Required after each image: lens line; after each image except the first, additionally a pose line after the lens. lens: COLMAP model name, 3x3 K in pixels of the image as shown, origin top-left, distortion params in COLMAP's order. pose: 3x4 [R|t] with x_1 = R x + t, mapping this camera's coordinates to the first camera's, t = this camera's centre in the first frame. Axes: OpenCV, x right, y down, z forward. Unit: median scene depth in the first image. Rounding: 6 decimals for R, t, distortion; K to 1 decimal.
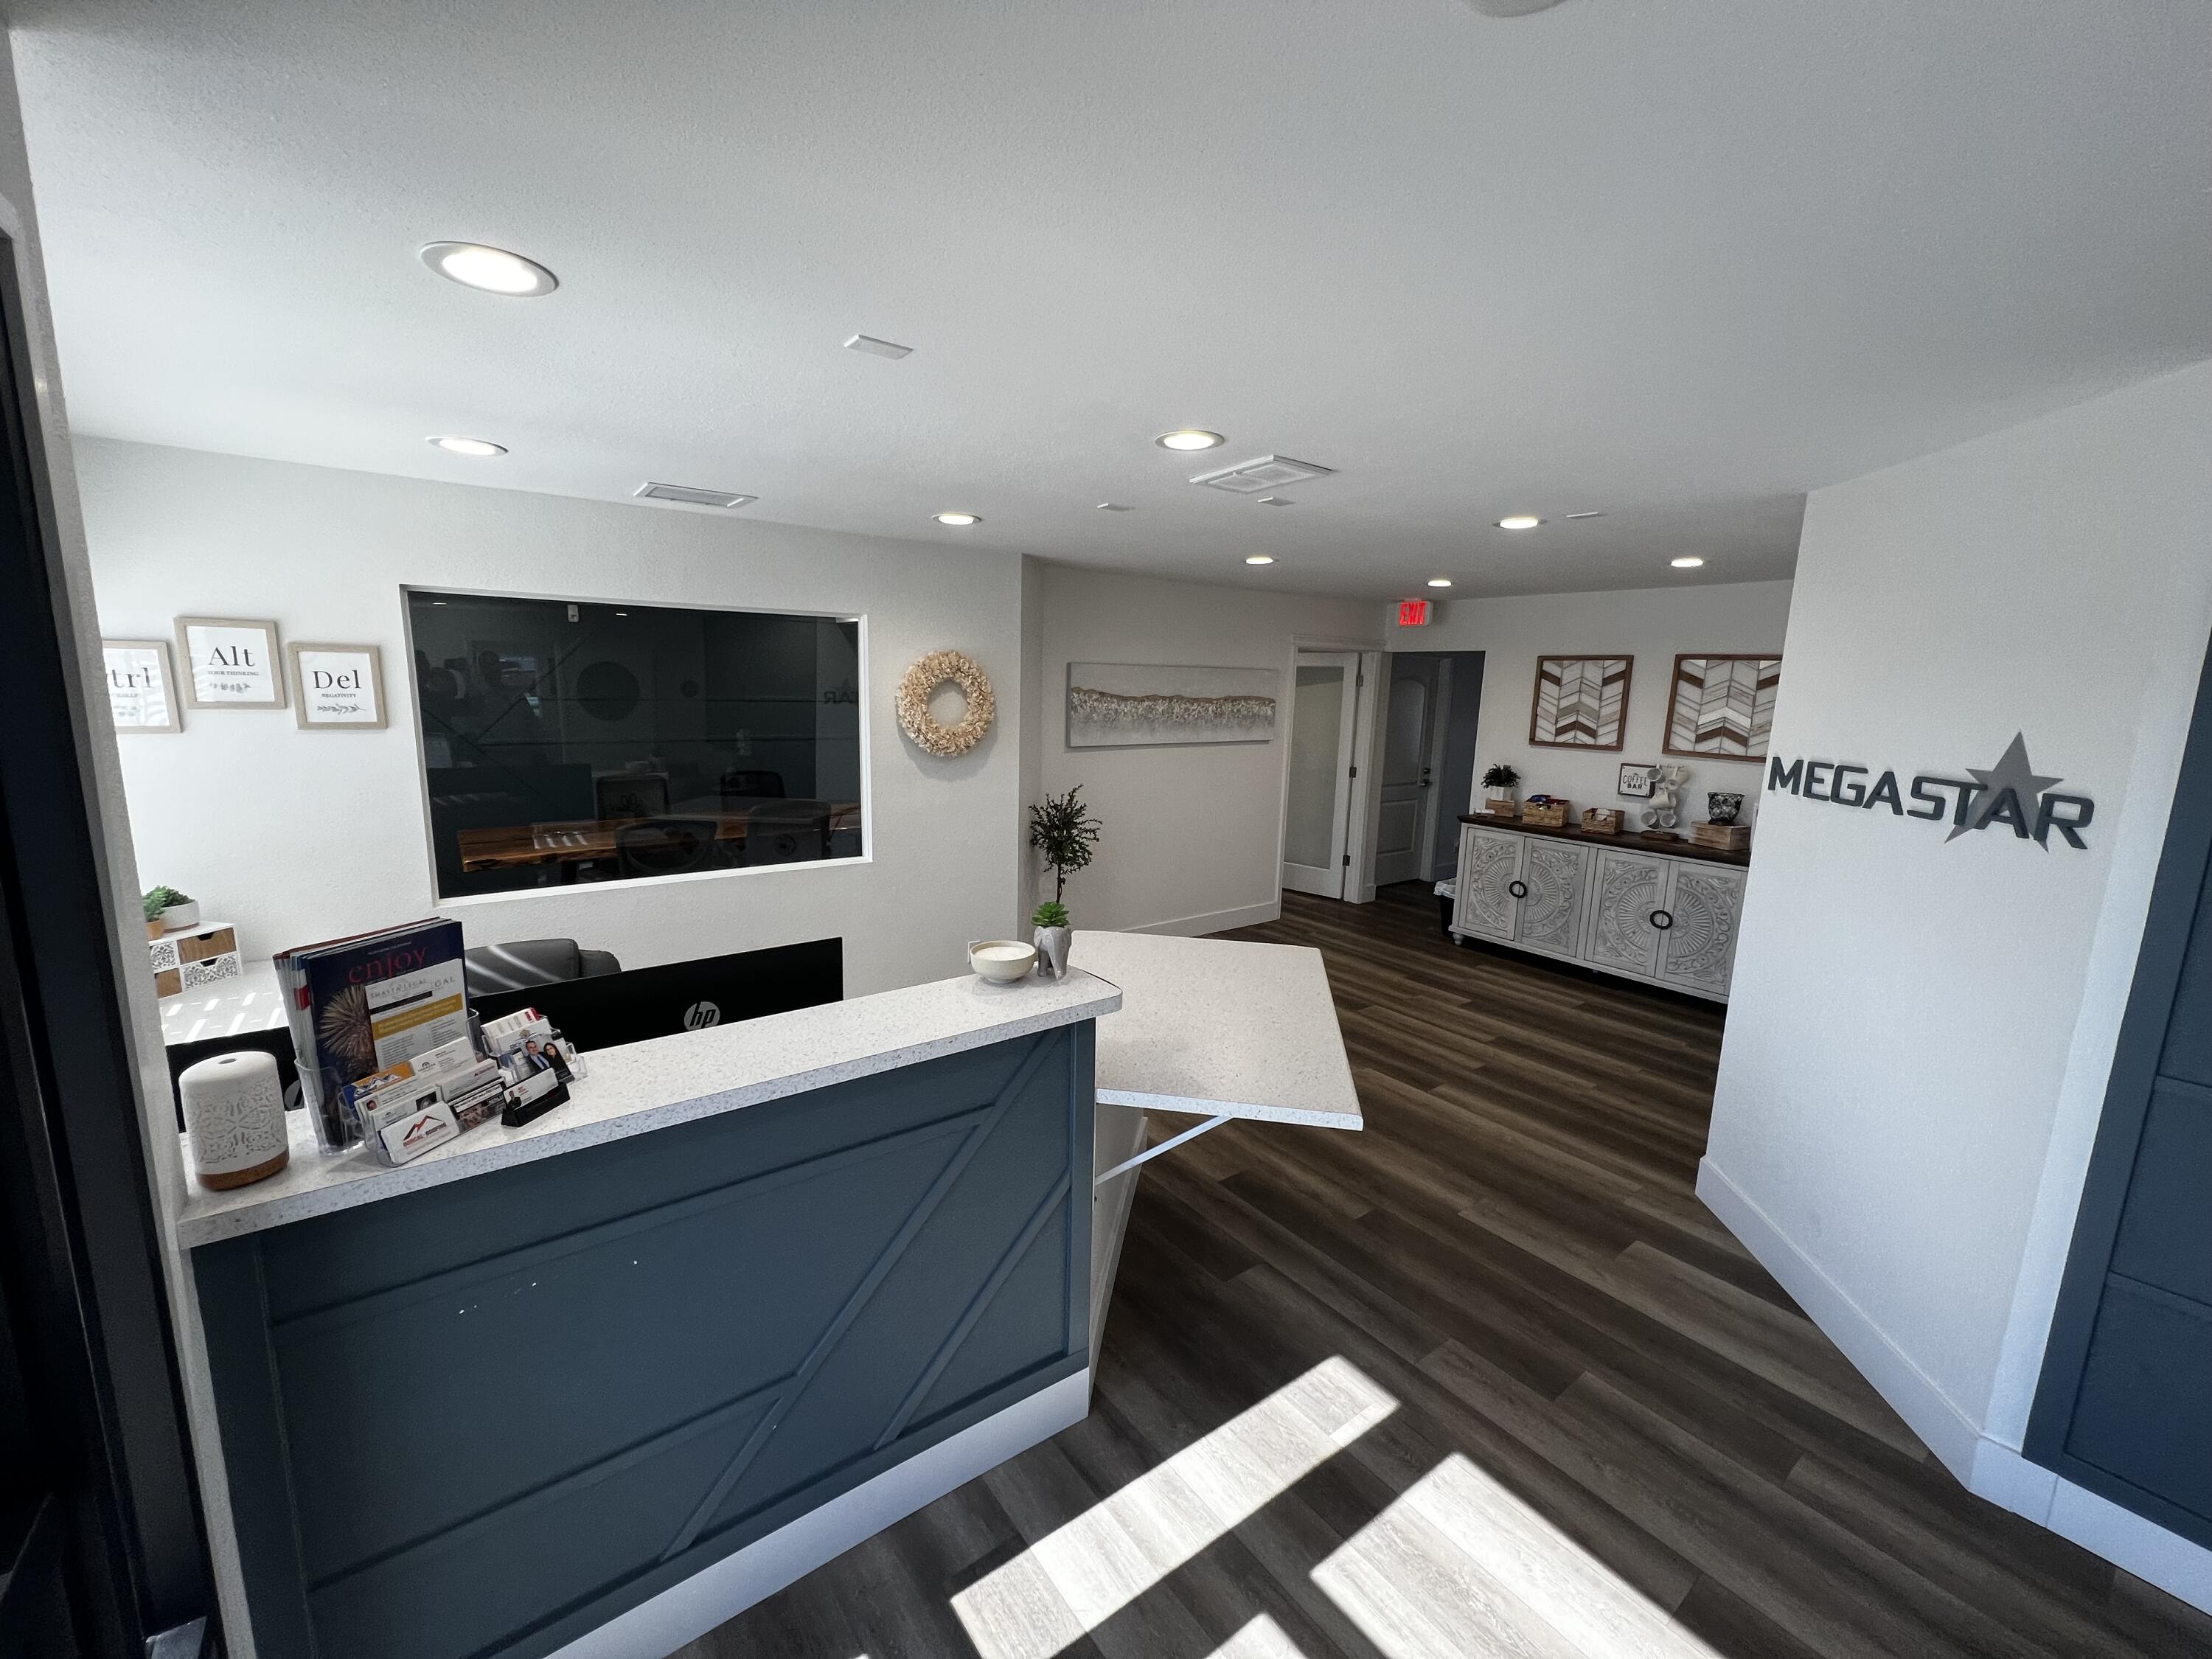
lens RADIAL K [[879.9, 0, 1098.0], [0, 879.9, 833.5], [0, 0, 1]] dist [0.002044, 0.000062]
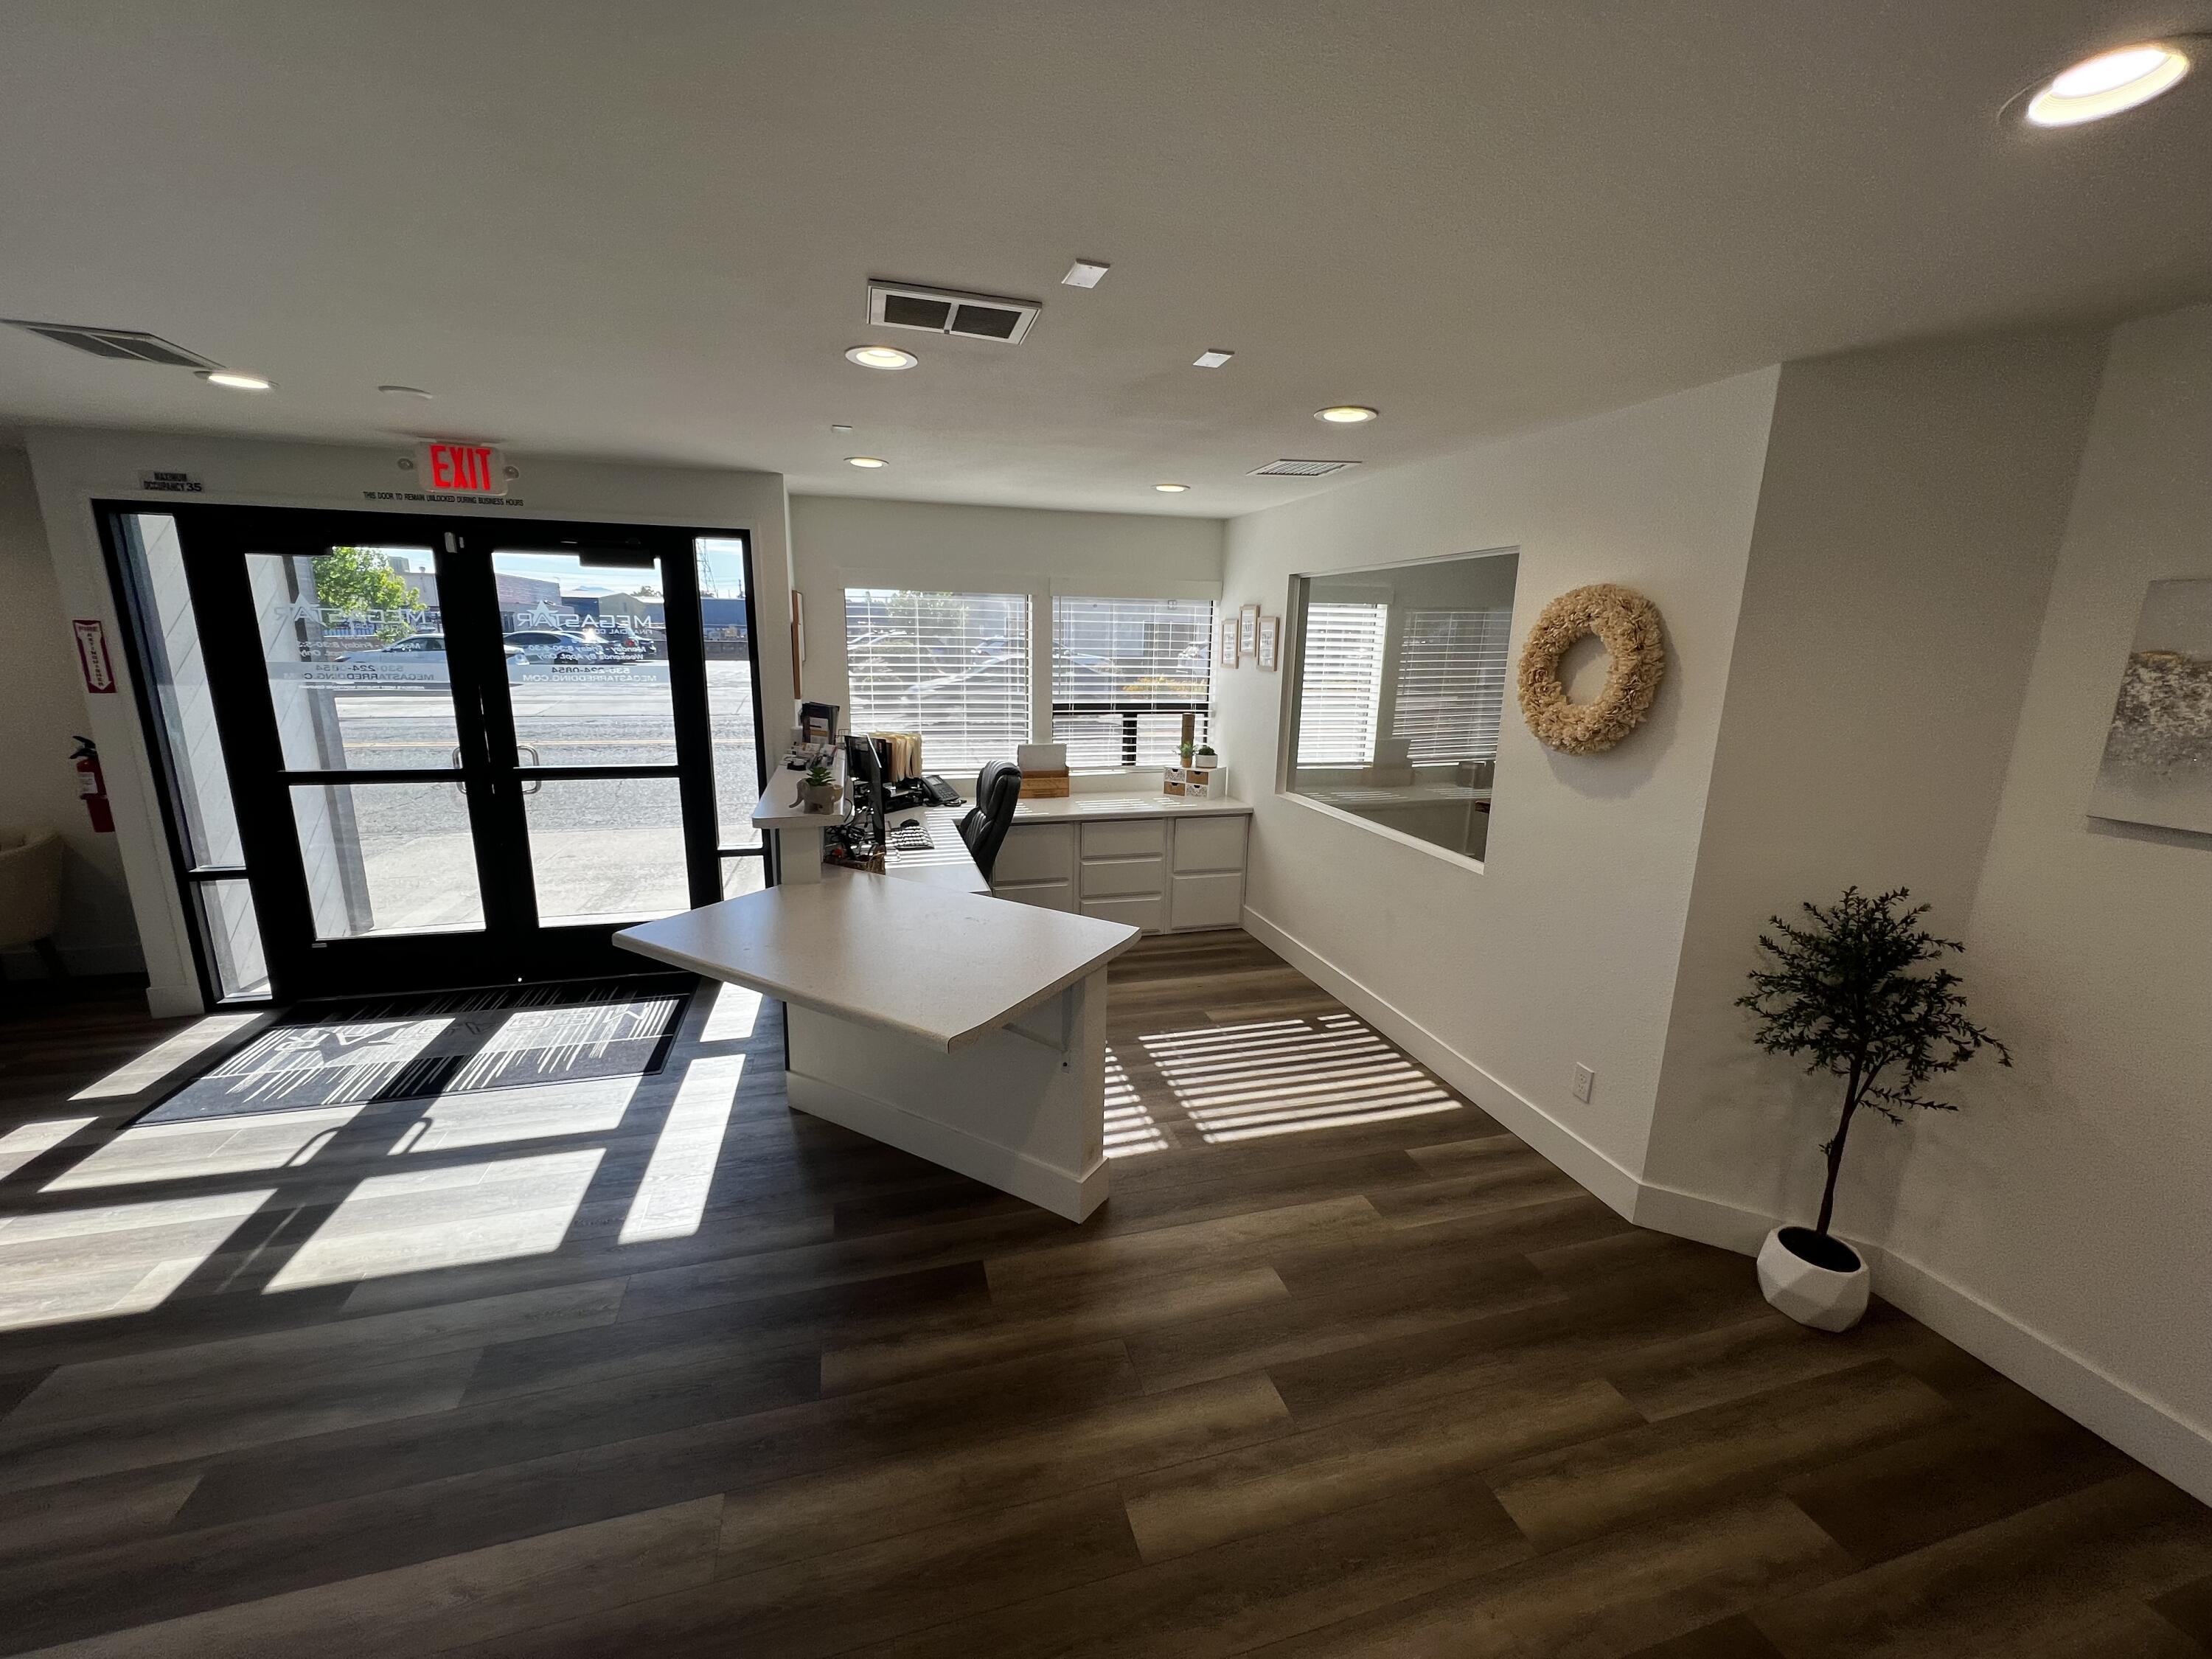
lens RADIAL K [[879.9, 0, 1106.6], [0, 879.9, 836.0], [0, 0, 1]] dist [0.002044, 0.000062]
pose [[-0.346783, 0.170189, -0.922376, 1.081321], [-0.185674, 0.951483, 0.245366, -0.247839], [0.919384, 0.256350, -0.298359, 1.778789]]
